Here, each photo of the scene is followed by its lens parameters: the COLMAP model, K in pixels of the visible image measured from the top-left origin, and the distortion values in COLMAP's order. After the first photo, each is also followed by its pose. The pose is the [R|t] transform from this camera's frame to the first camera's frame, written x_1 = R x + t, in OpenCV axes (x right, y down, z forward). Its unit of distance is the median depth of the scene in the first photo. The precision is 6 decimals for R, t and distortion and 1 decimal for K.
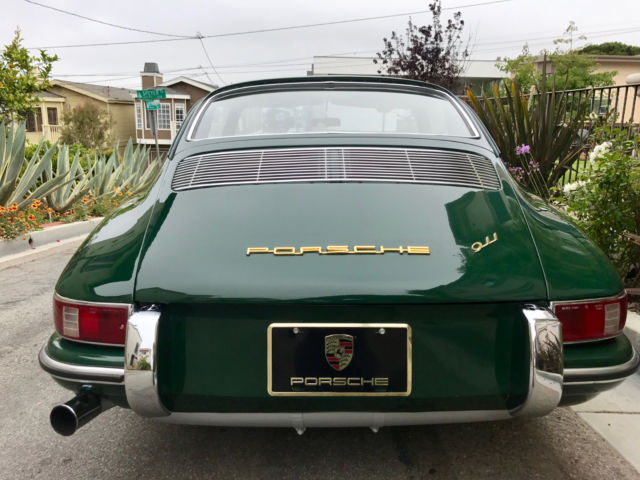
lens RADIAL K [[526.3, 0, 311.6], [0, 526.3, 240.2], [0, 0, 1]] dist [0.005720, -0.000451]
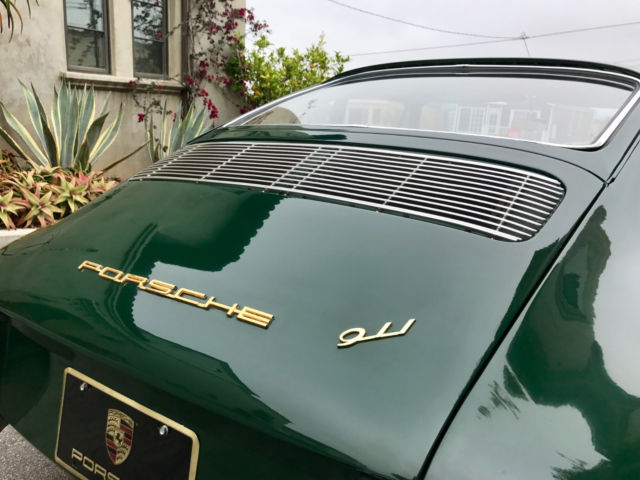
lens RADIAL K [[526.3, 0, 311.6], [0, 526.3, 240.2], [0, 0, 1]] dist [0.005720, -0.000451]
pose [[0.839682, 0.161760, -0.518428, 0.070607], [-0.165187, 0.985453, 0.039933, -0.012890], [0.517347, 0.052107, 0.854188, 0.067004]]
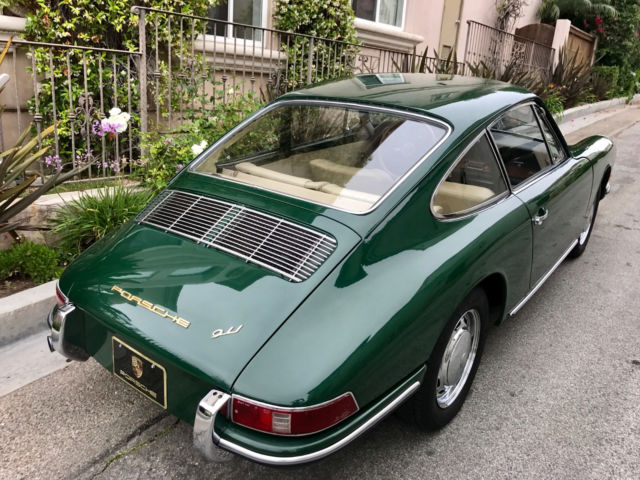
lens RADIAL K [[526.3, 0, 311.6], [0, 526.3, 240.2], [0, 0, 1]] dist [0.005720, -0.000451]
pose [[0.806227, 0.242078, -0.539811, 0.154718], [-0.101347, 0.955476, 0.277118, -0.080795], [0.582860, -0.168712, 0.794865, 0.013065]]
